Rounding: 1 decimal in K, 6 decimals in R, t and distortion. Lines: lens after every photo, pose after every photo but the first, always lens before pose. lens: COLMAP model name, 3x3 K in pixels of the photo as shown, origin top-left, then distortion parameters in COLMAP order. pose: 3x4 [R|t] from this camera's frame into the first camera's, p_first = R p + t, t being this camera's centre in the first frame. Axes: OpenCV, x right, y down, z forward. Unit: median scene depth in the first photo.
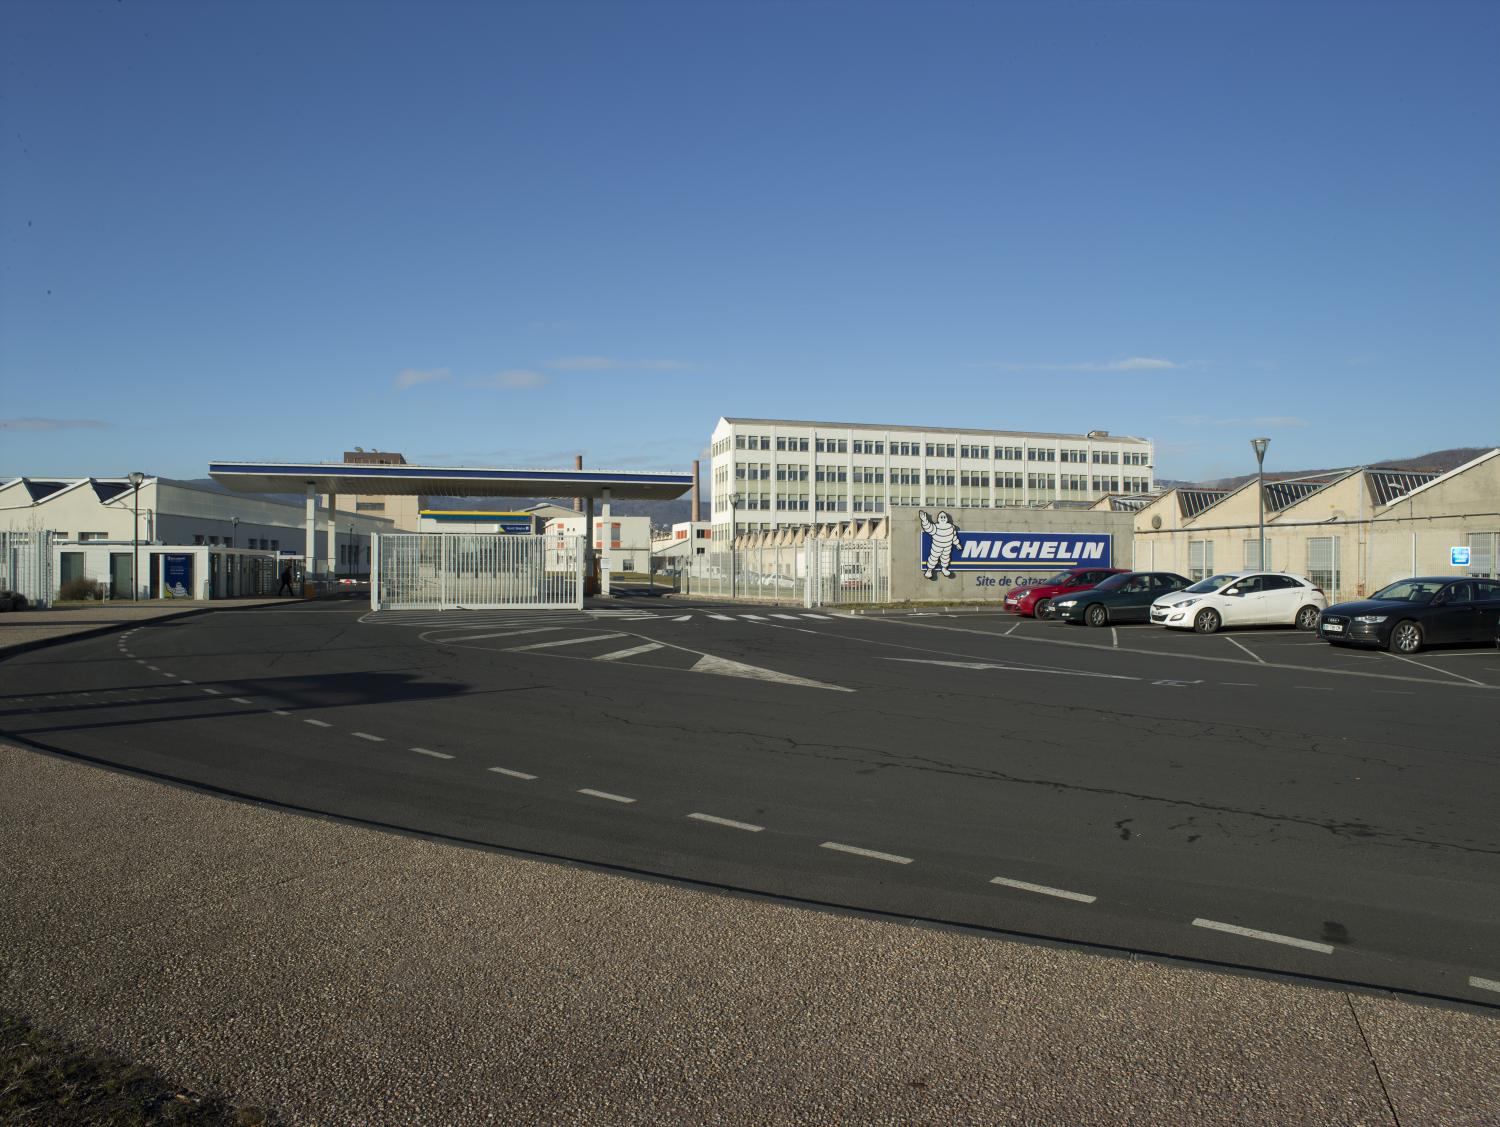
lens RADIAL K [[1031.7, 0, 750.0], [0, 1031.7, 563.5], [0, 0, 1]] dist [-0.076104, 0.002020]
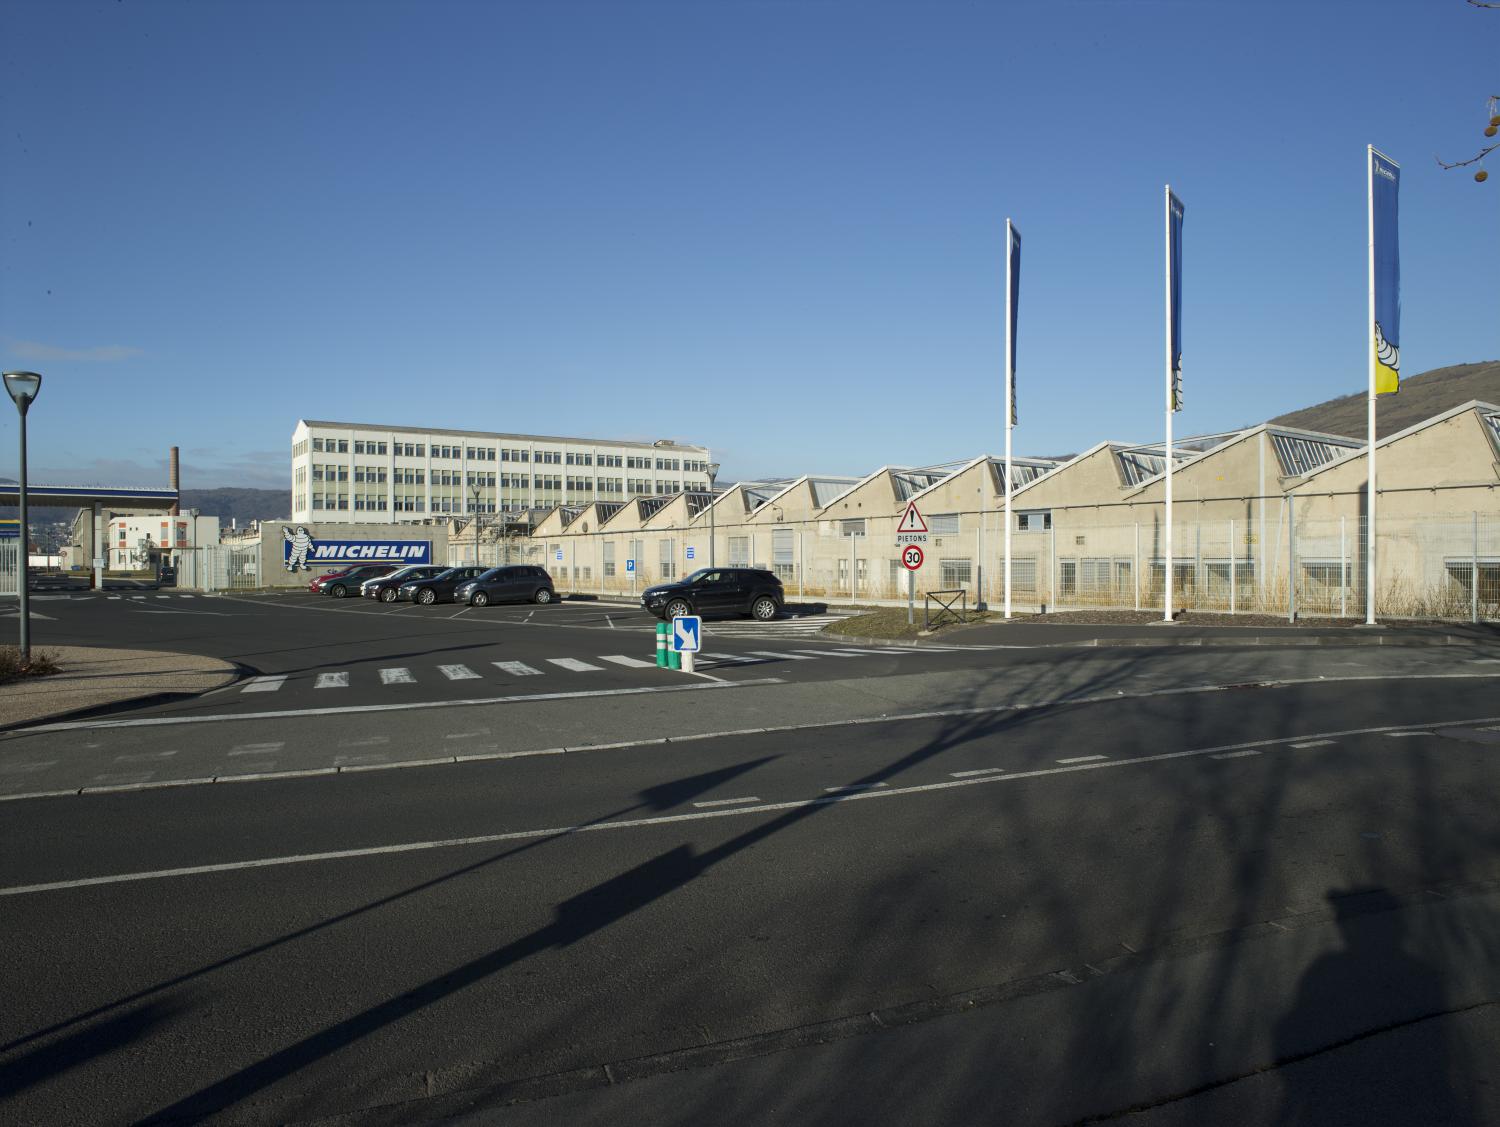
lens RADIAL K [[1031.7, 0, 750.0], [0, 1031.7, 563.5], [0, 0, 1]] dist [-0.076104, 0.002020]
pose [[0.942941, -0.009334, 0.332829, 0.059101], [0.007863, 0.999952, 0.005767, -0.000004], [-0.332867, -0.002821, 0.942970, -0.116750]]
